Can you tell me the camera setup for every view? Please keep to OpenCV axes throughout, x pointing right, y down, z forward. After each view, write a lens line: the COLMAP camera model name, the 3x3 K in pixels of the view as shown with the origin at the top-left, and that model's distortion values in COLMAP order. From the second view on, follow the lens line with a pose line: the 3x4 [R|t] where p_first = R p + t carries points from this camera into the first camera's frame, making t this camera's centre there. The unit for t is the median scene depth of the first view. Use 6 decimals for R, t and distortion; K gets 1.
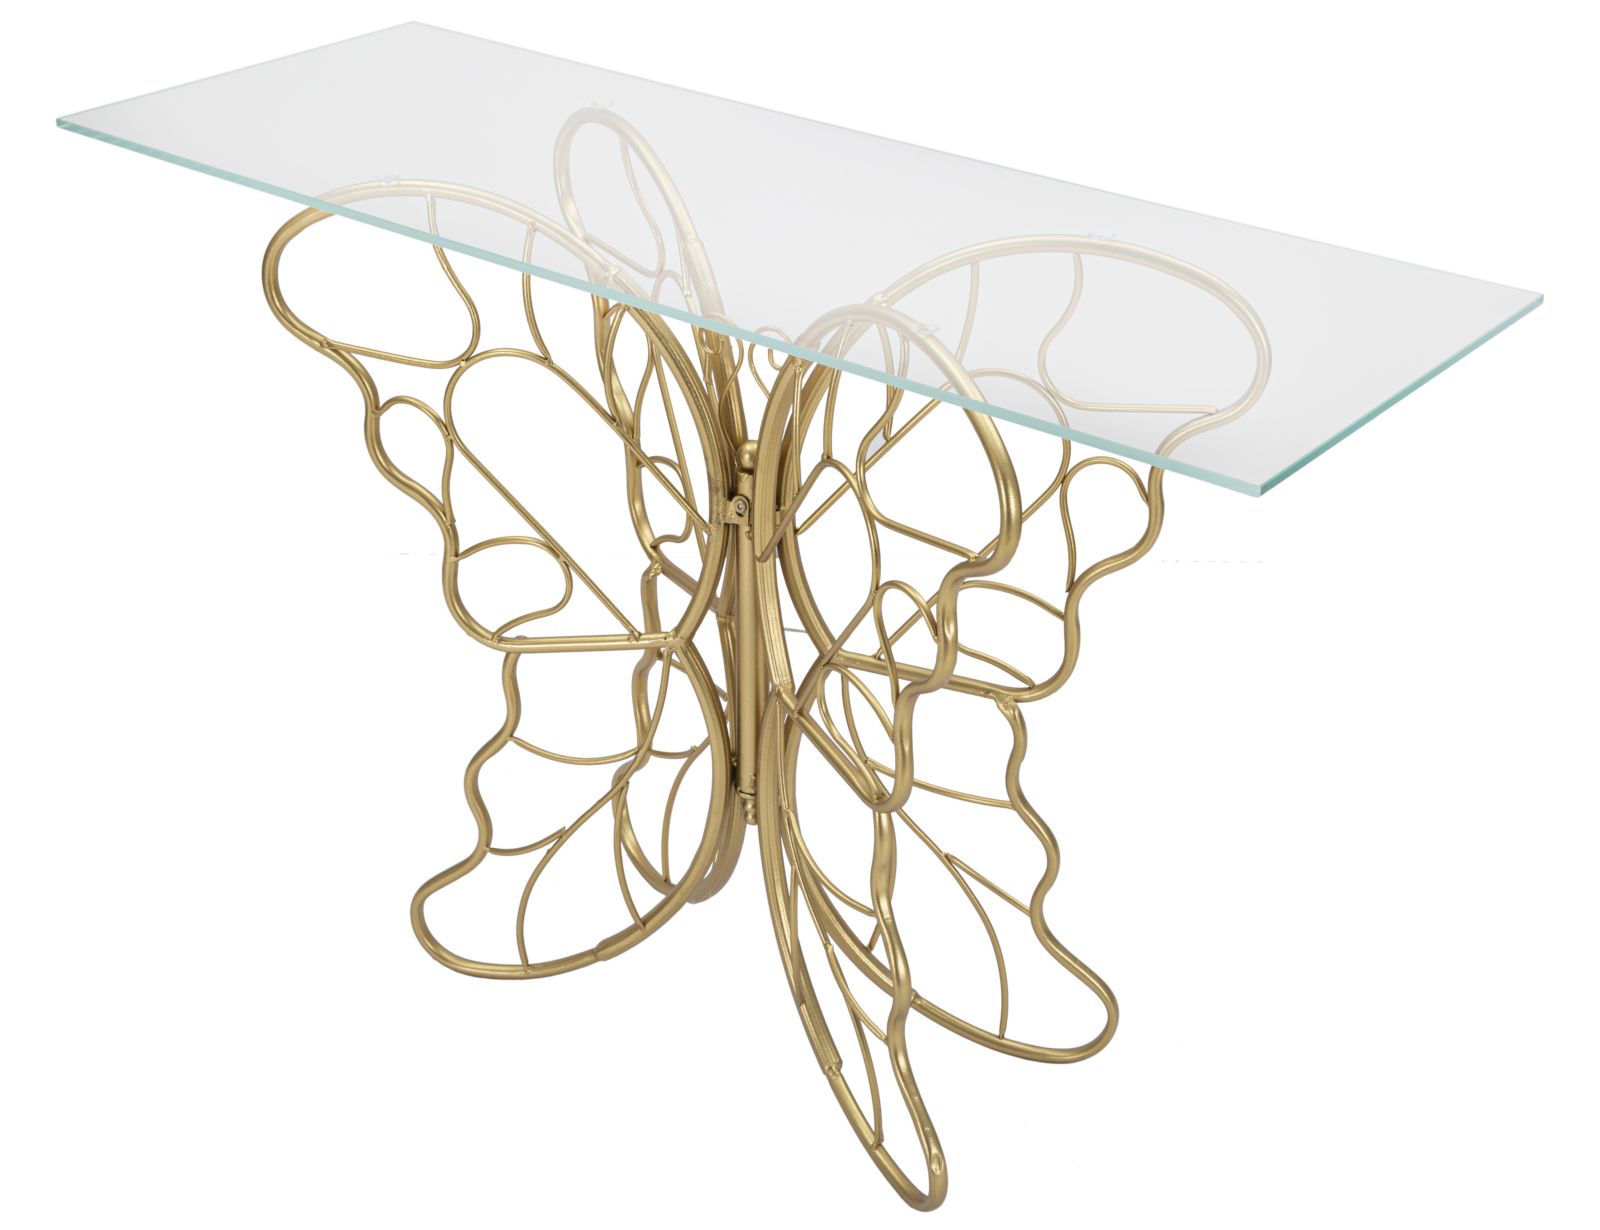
lens RADIAL K [[2043.1, 0, 793.8], [0, 2043.1, 609.5], [0, 0, 1]] dist [0.178186, 0.000000]
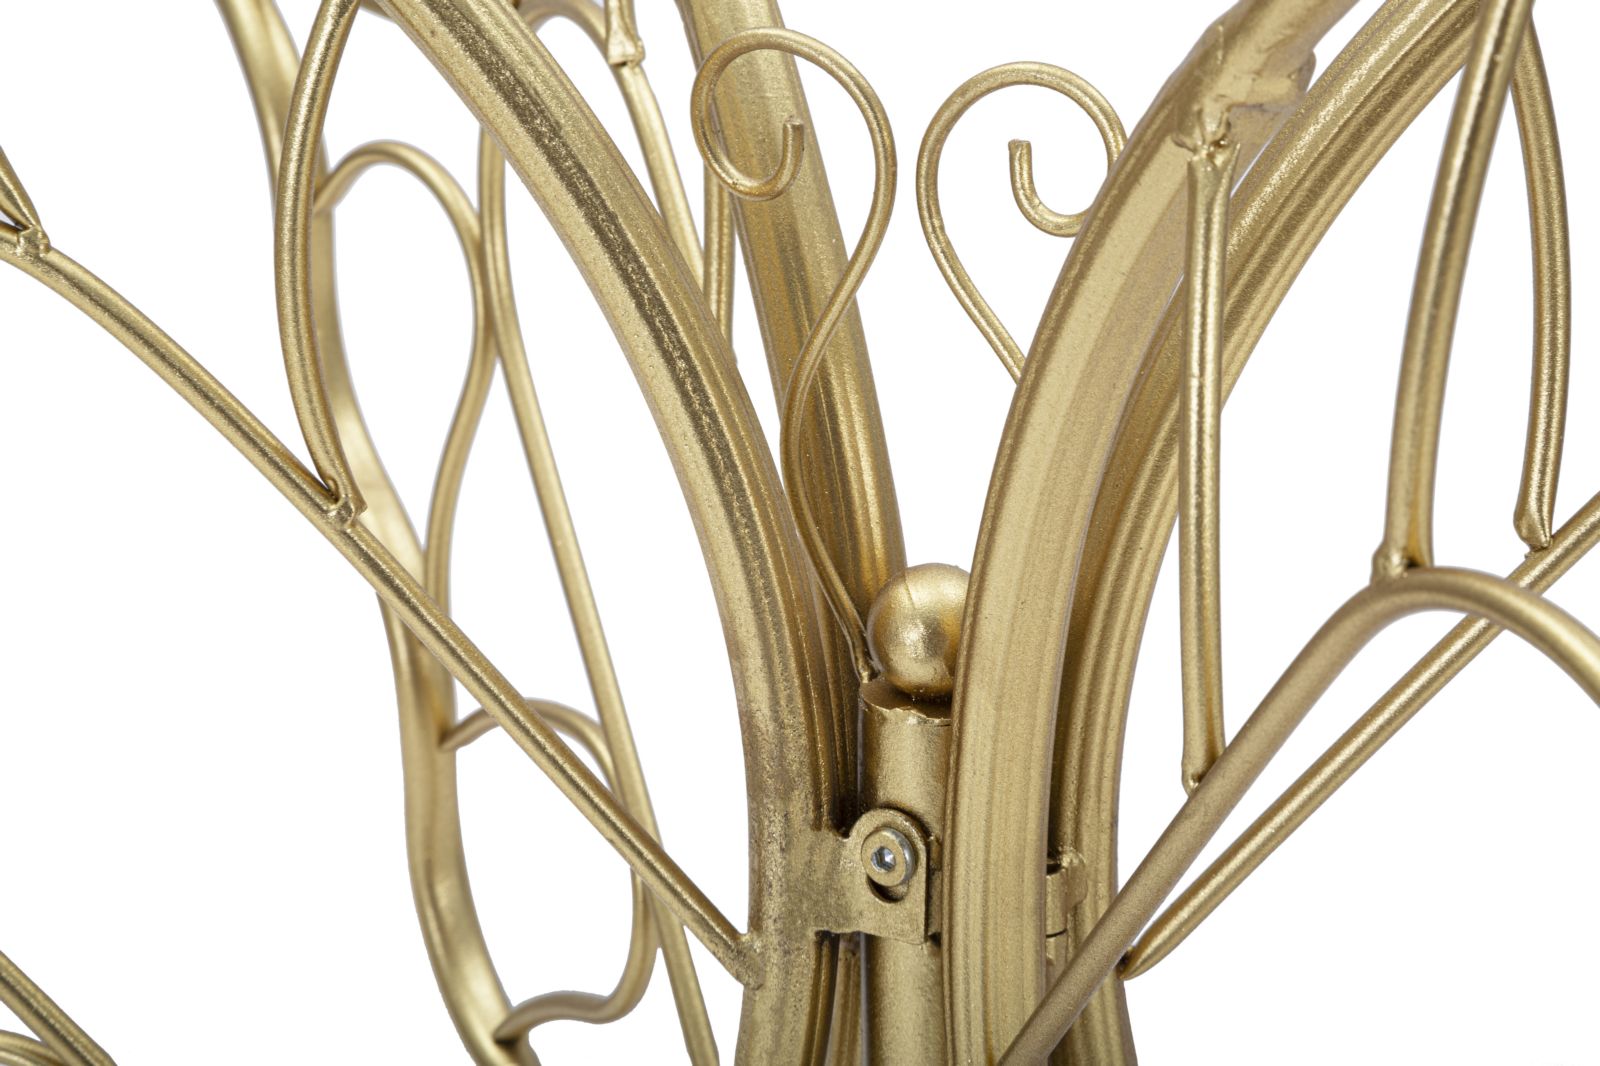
lens RADIAL K [[4825.7, 0, 805.7], [0, 4825.7, 537.4], [0, 0, 1]] dist [0.578437, 0.000000]
pose [[0.999596, -0.028354, -0.001962, -0.032707], [0.027865, 0.991263, -0.128924, -0.015891], [0.005600, 0.128817, 0.991653, 0.450347]]
